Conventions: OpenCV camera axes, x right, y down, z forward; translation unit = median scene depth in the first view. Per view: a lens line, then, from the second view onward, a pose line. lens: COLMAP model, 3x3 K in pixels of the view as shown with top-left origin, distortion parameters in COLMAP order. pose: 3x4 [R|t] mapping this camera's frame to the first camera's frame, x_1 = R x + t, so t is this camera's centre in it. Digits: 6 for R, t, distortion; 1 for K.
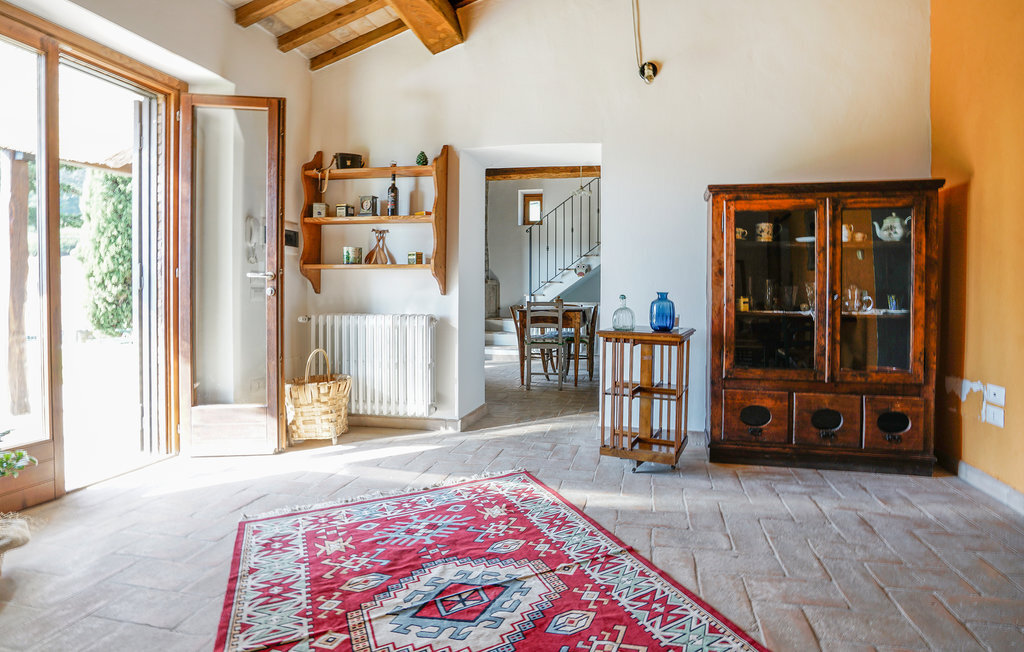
lens RADIAL K [[484.3, 0, 561.0], [0, 484.3, 303.7], [0, 0, 1]] dist [-0.057035, 0.018803]
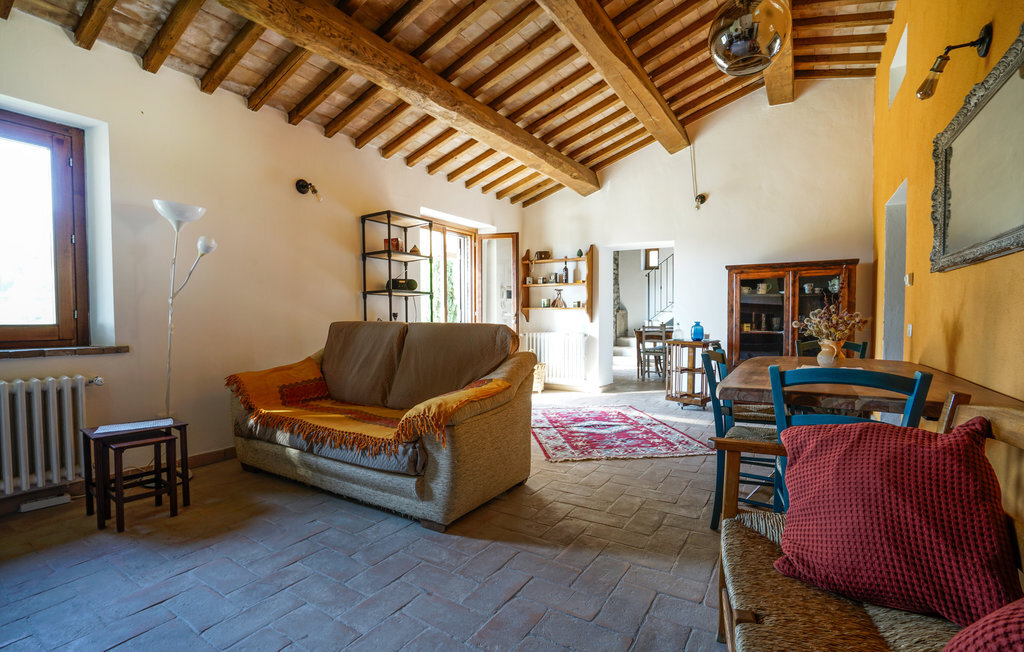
lens RADIAL K [[484.3, 0, 513.9], [0, 484.3, 330.7], [0, 0, 1]] dist [-0.057035, 0.018803]
pose [[0.927836, 0.002287, -0.372982, 0.205338], [0.001638, 0.999947, 0.010207, -0.005901], [0.372986, -0.010081, 0.927782, -0.972356]]
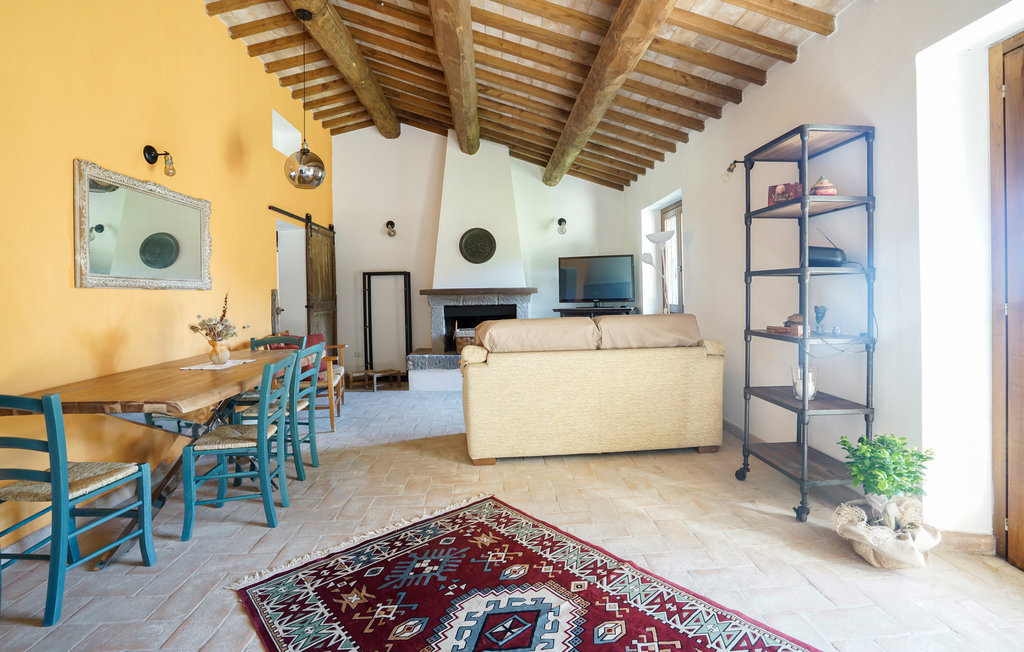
lens RADIAL K [[484.3, 0, 518.3], [0, 484.3, 302.2], [0, 0, 1]] dist [-0.057035, 0.018803]
pose [[-0.976576, 0.017863, -0.214430, -0.003474], [0.010788, 0.999359, 0.034121, -0.088099], [0.214902, 0.031009, -0.976143, 0.999301]]
